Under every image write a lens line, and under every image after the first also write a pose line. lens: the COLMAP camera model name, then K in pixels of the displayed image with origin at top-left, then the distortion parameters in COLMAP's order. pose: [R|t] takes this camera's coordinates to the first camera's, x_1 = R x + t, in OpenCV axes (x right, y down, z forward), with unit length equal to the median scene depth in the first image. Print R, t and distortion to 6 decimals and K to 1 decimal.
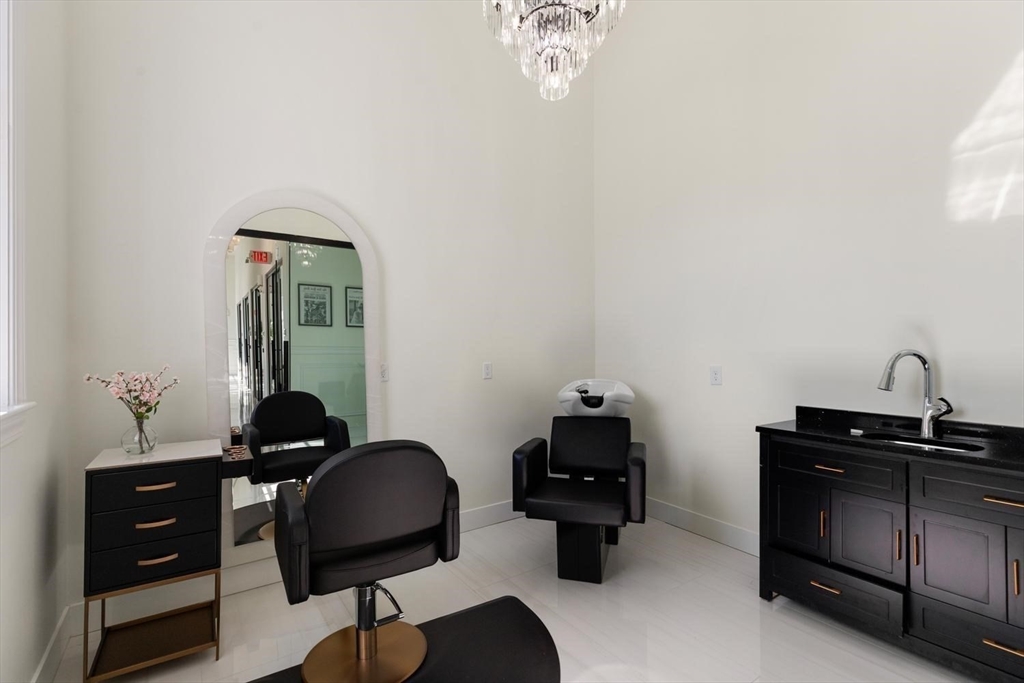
lens RADIAL K [[471.5, 0, 512.9], [0, 471.5, 343.9], [0, 0, 1]] dist [-0.000216, 0.000234]
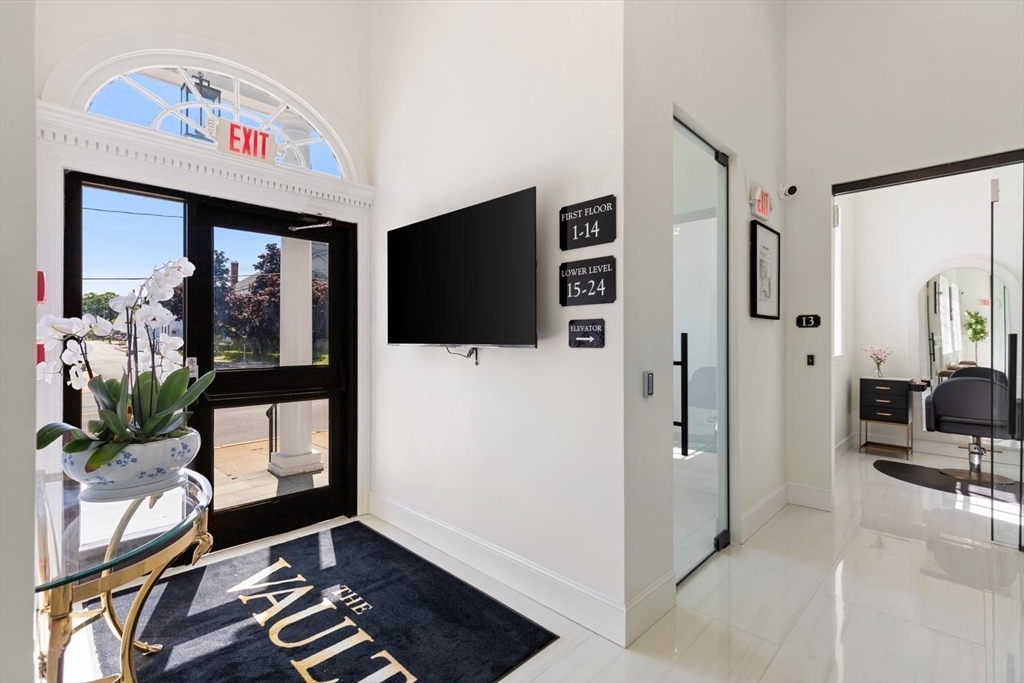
lens RADIAL K [[471.5, 0, 513.0], [0, 471.5, 336.5], [0, 0, 1]] dist [-0.000216, 0.000234]
pose [[0.186796, 0.001181, -0.982398, 1.622024], [0.007244, 0.999970, 0.002580, -0.030458], [0.982372, -0.007598, 0.186782, -1.723090]]
